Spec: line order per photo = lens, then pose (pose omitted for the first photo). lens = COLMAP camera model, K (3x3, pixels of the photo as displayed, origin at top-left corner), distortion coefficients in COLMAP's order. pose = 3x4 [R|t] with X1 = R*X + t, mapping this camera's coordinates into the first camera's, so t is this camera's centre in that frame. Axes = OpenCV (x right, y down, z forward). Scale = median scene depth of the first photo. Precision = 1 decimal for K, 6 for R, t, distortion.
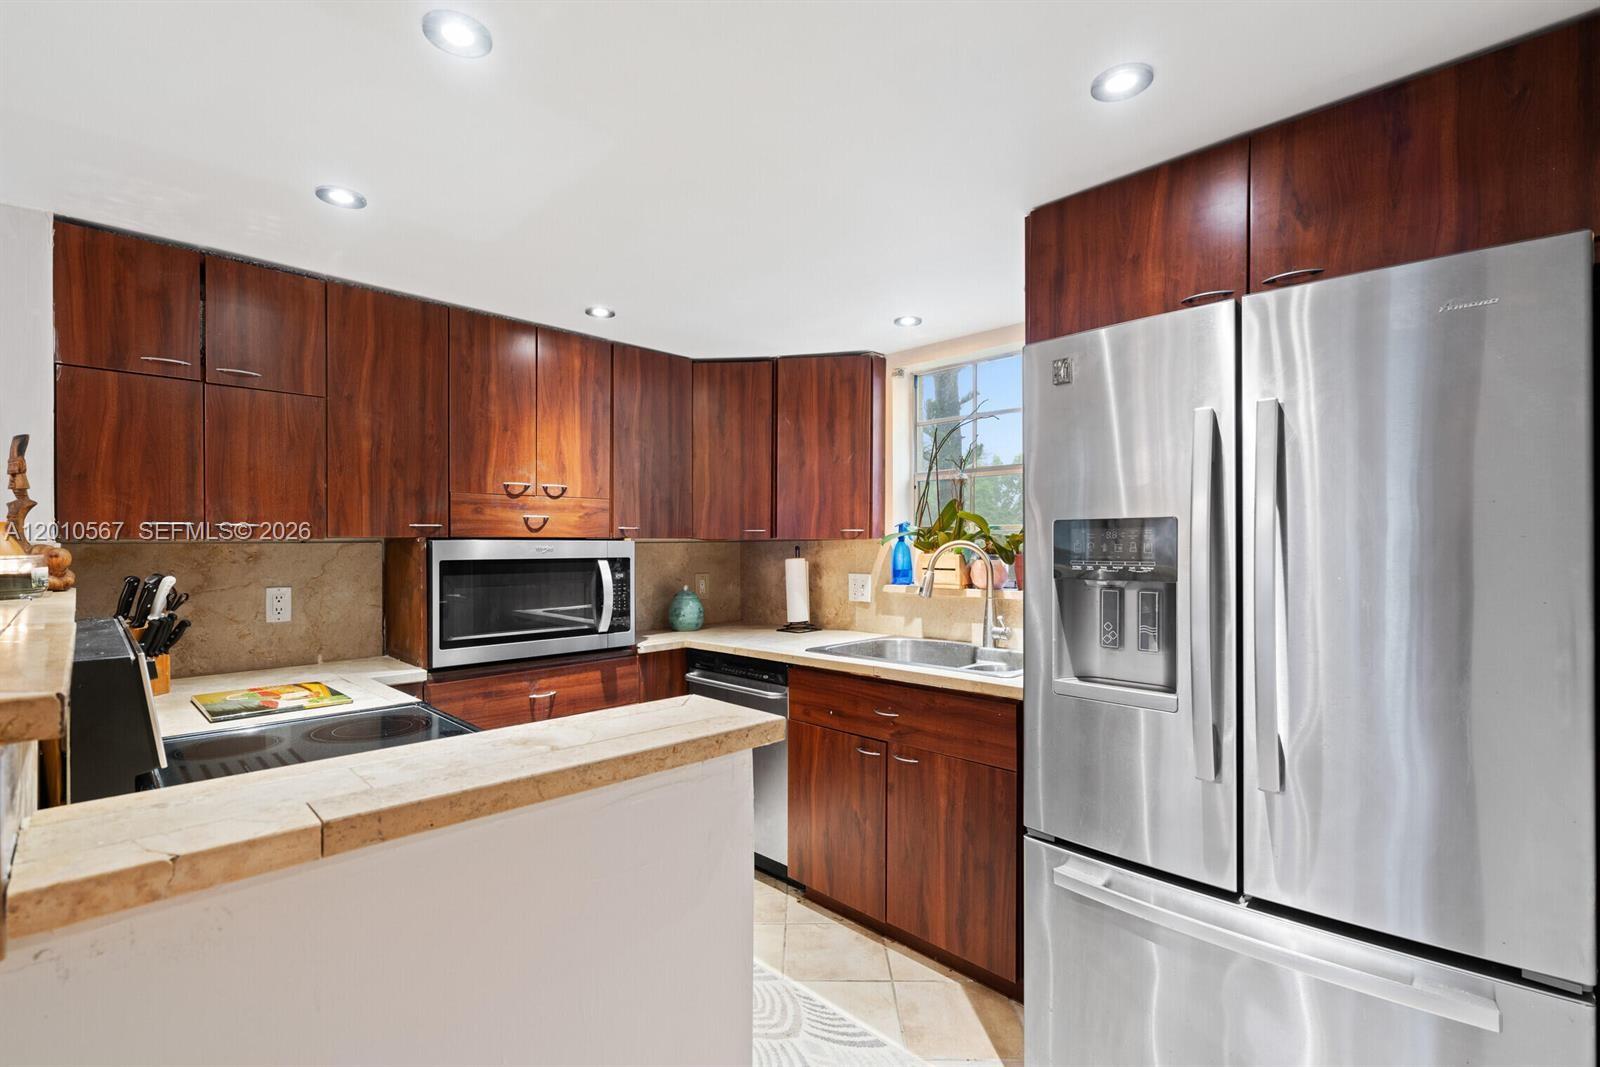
lens RADIAL K [[714.2, 0, 807.5], [0, 714.2, 542.7], [0, 0, 1]] dist [-0.005471, 0.002211]
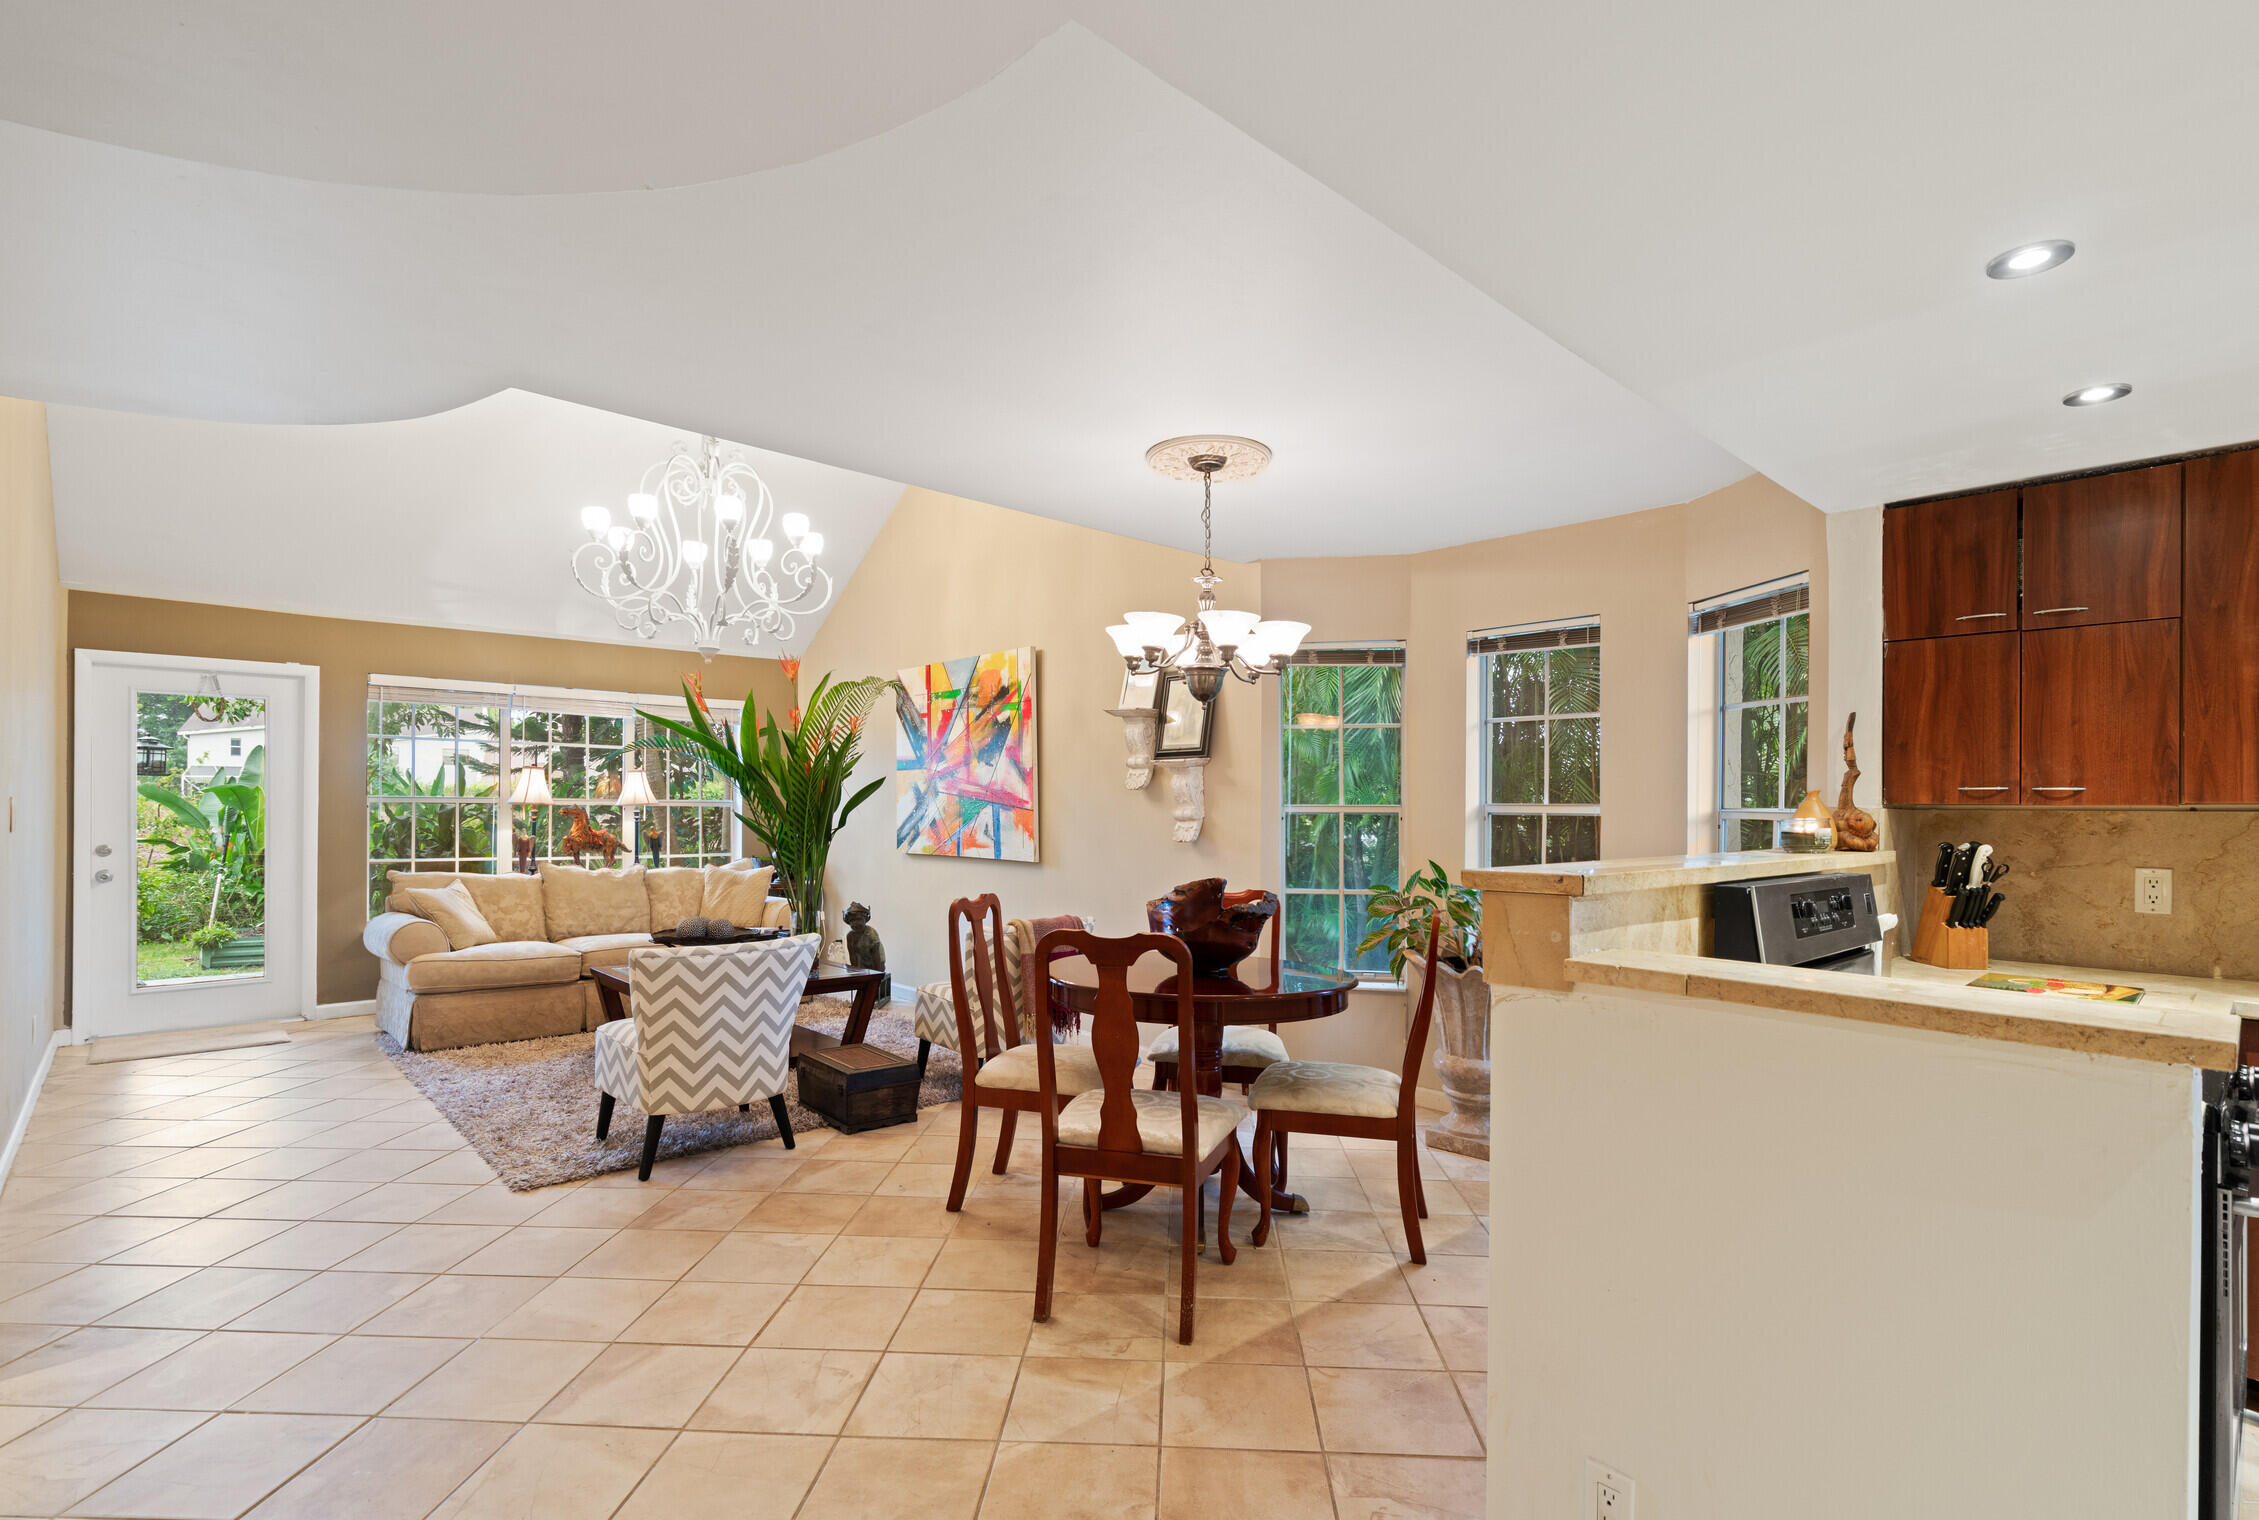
lens RADIAL K [[1079.6, 0, 1128.4], [0, 1079.6, 804.9], [0, 0, 1]] dist [-0.005396, 0.003946]
pose [[-0.047524, 0.001876, -0.998868, 0.514570], [-0.006676, 0.999975, 0.002196, -0.000988], [0.998848, 0.006773, -0.047511, -0.052464]]
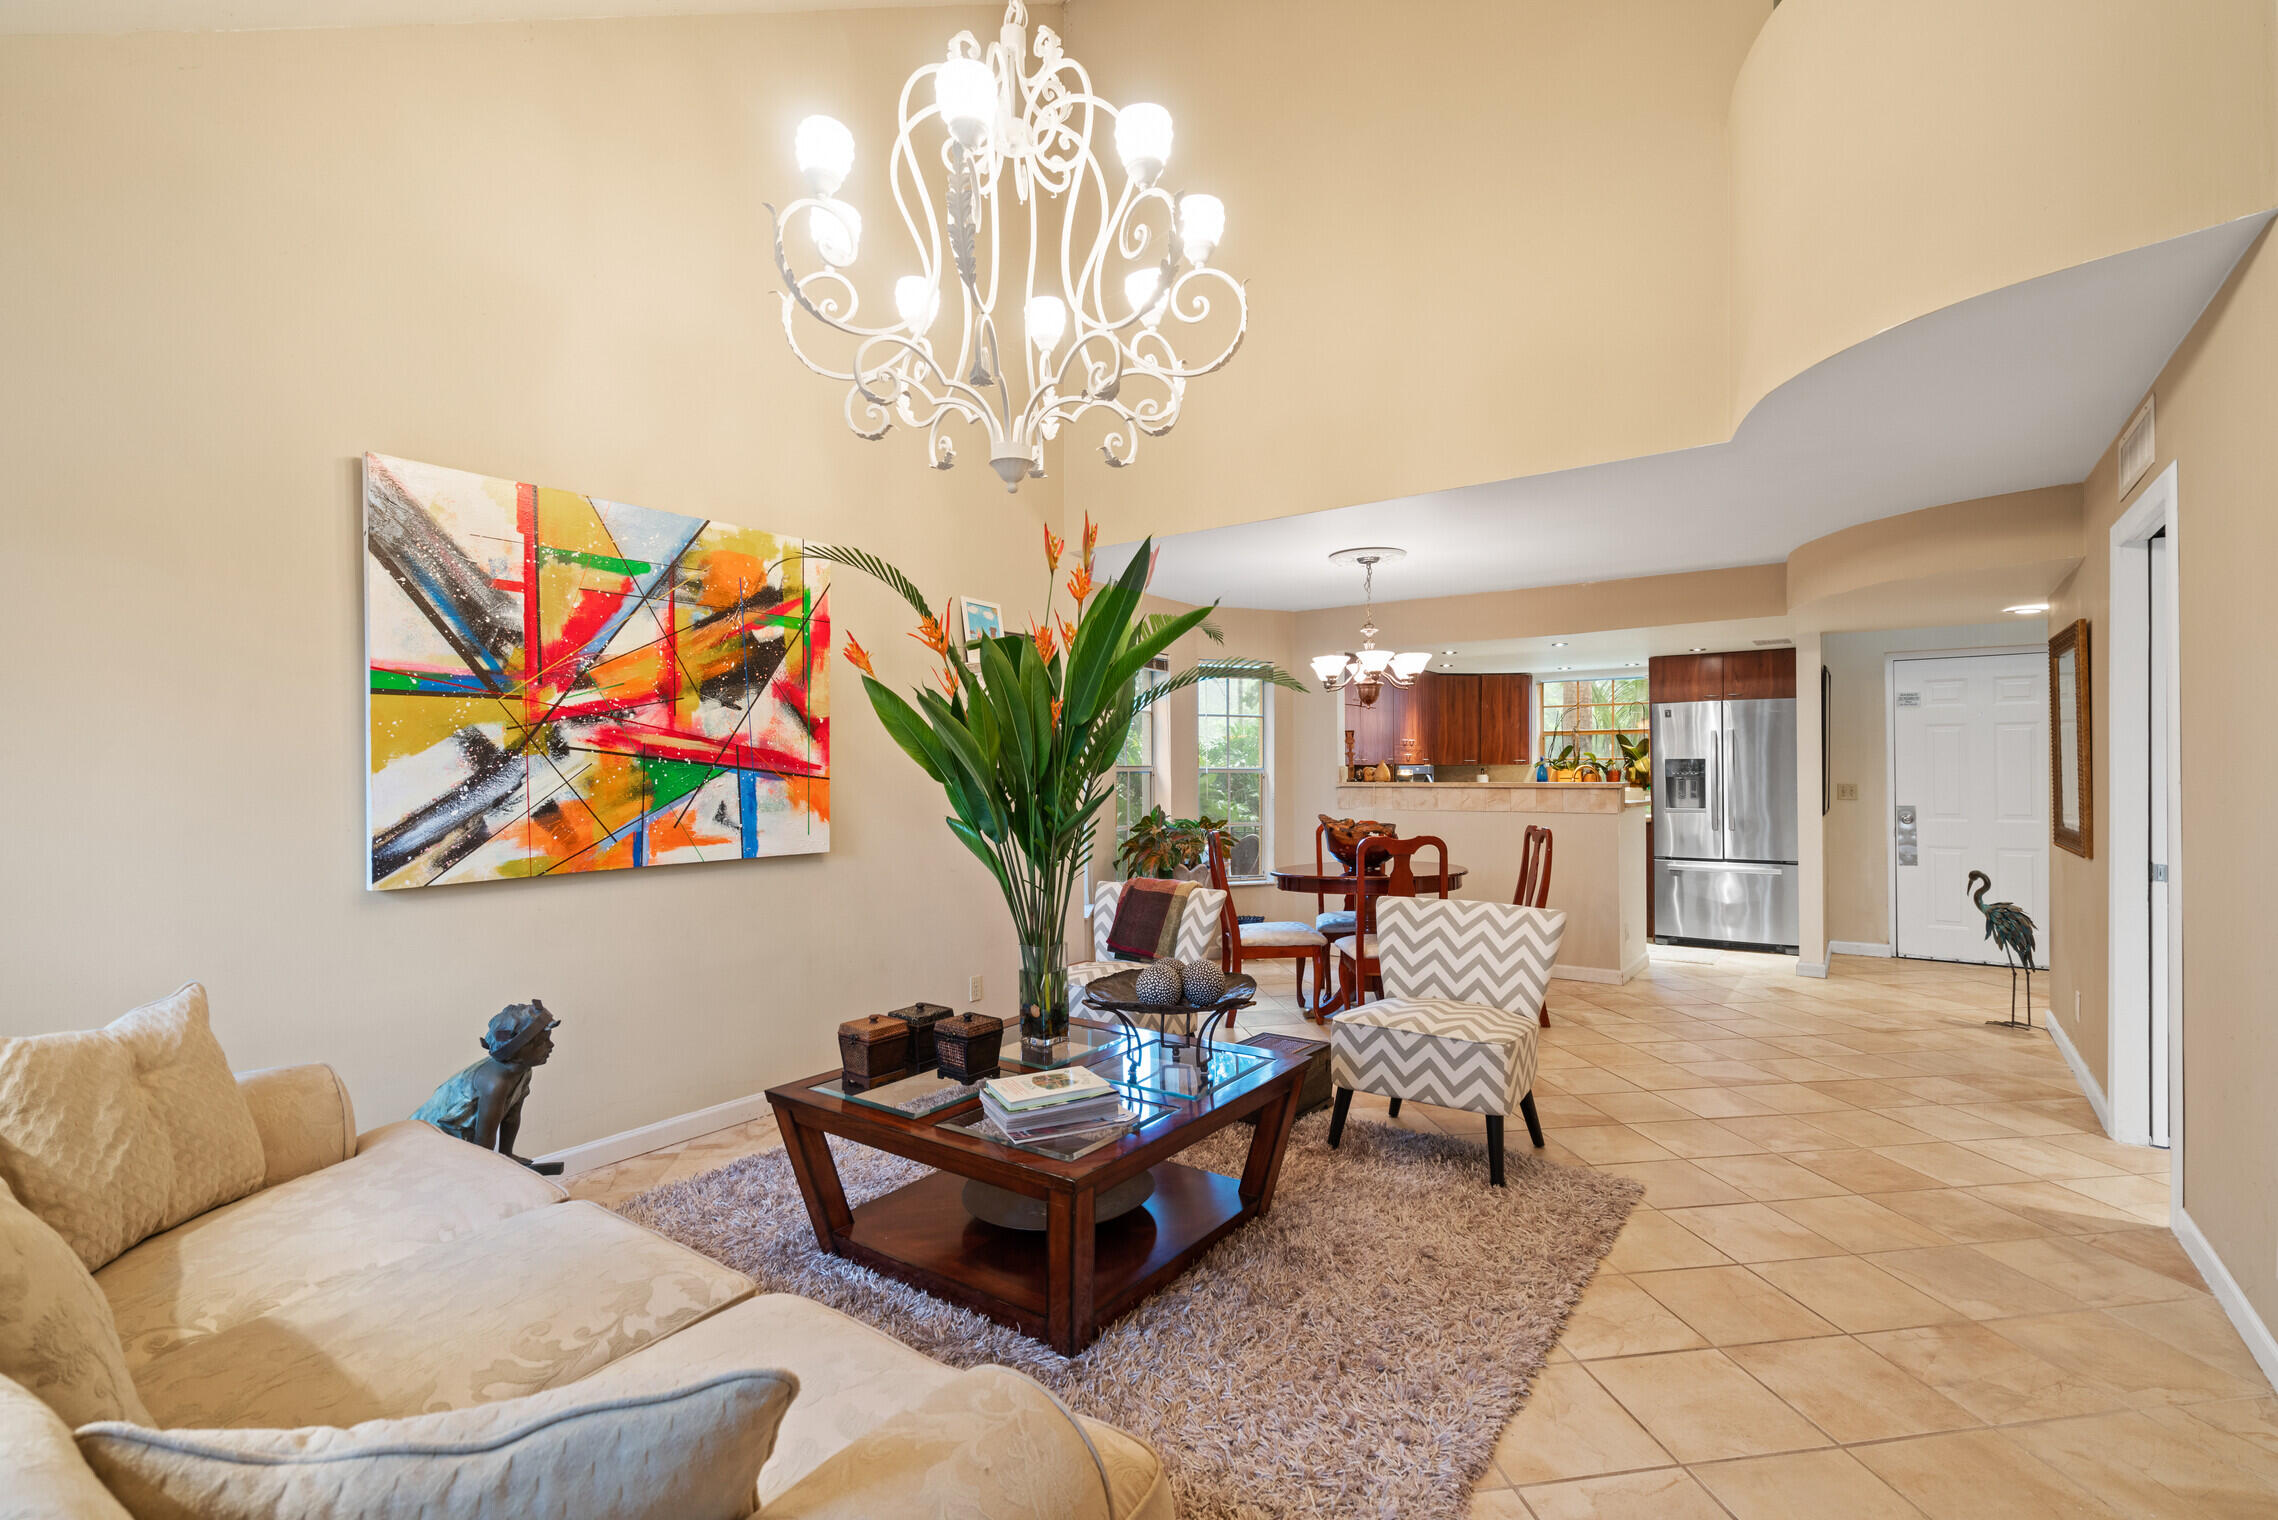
lens RADIAL K [[1016.8, 0, 1158.3], [0, 1016.8, 757.9], [0, 0, 1]] dist [-0.005471, 0.002211]
pose [[0.985591, 0.000428, 0.169145, -2.134123], [0.000995, 0.999965, -0.008330, -0.000485], [-0.169143, 0.008378, 0.985556, -2.489278]]
